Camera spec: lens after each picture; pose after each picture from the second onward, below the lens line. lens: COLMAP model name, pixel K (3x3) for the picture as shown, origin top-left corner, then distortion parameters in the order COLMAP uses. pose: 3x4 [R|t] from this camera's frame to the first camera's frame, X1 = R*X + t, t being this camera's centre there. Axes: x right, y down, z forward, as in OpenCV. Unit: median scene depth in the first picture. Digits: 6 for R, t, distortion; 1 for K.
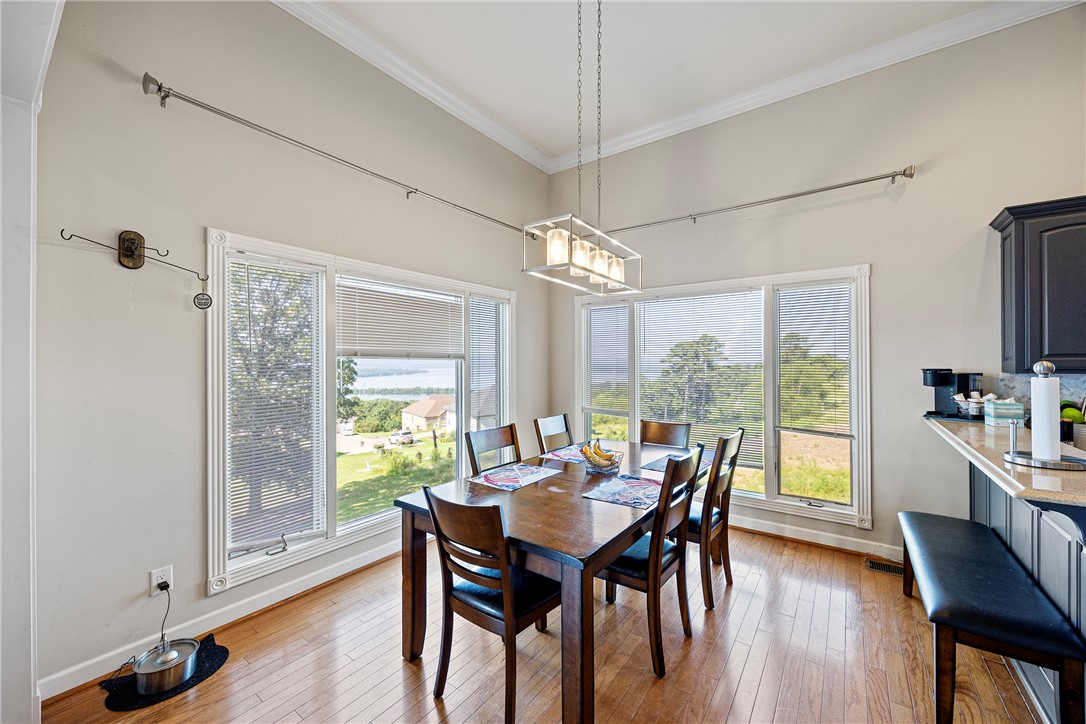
lens RADIAL K [[423.9, 0, 543.0], [0, 423.9, 362.0], [0, 0, 1]] dist [-0.000132, -0.000058]
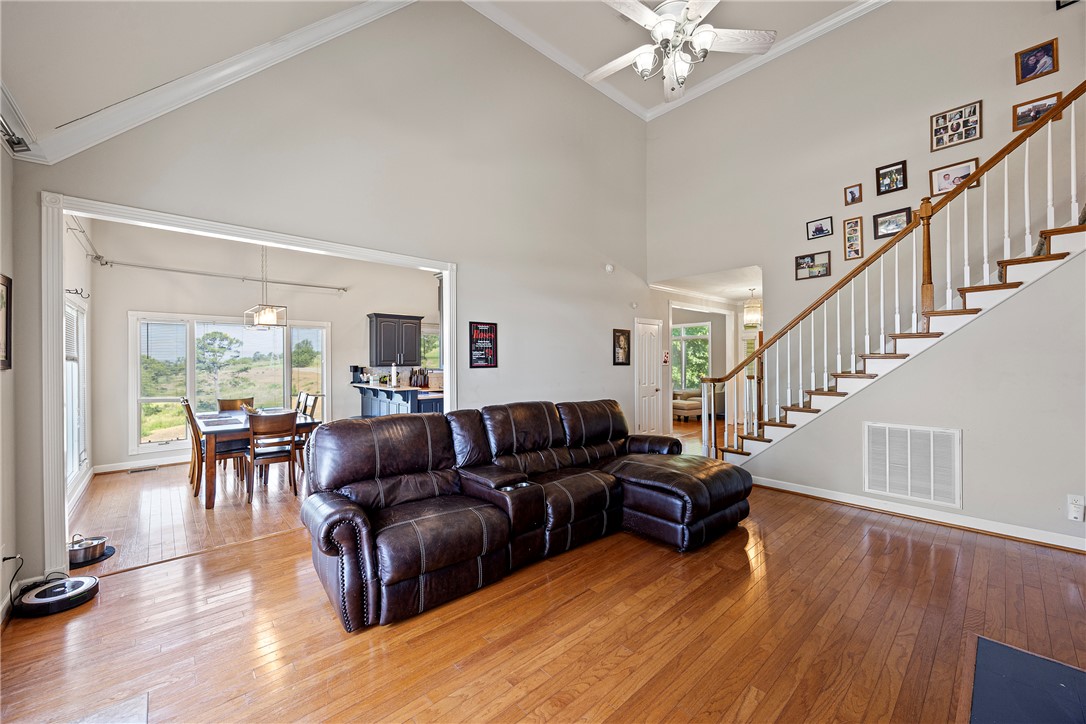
lens RADIAL K [[413.6, 0, 543.0], [0, 413.6, 362.0], [0, 0, 1]] dist [0.001692, 0.000162]
pose [[0.204548, 0.000334, 0.978857, -1.505229], [0.002295, 0.999997, -0.000821, -0.002305], [-0.978854, 0.002415, 0.204546, -0.769942]]
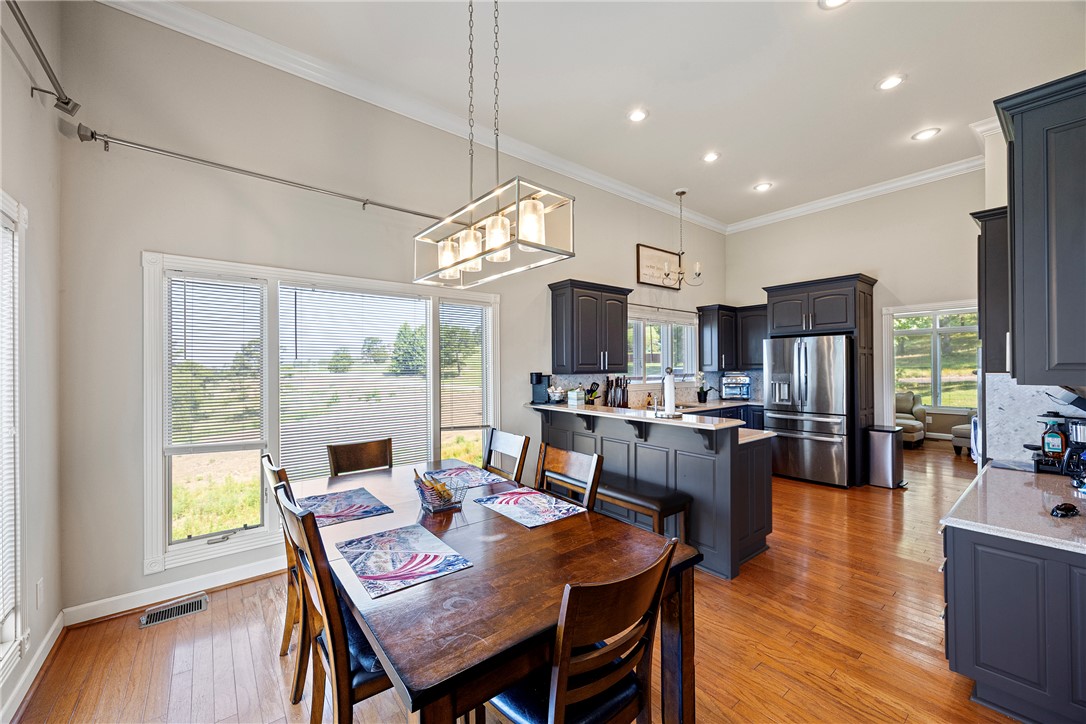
lens RADIAL K [[419.6, 0, 556.7], [0, 419.6, 366.9], [0, 0, 1]] dist [0.000026, -0.000080]
pose [[0.255058, 0.001824, 0.966924, -0.550365], [0.005371, 0.999980, -0.003303, 0.001309], [-0.966911, 0.006036, 0.255043, 0.581959]]
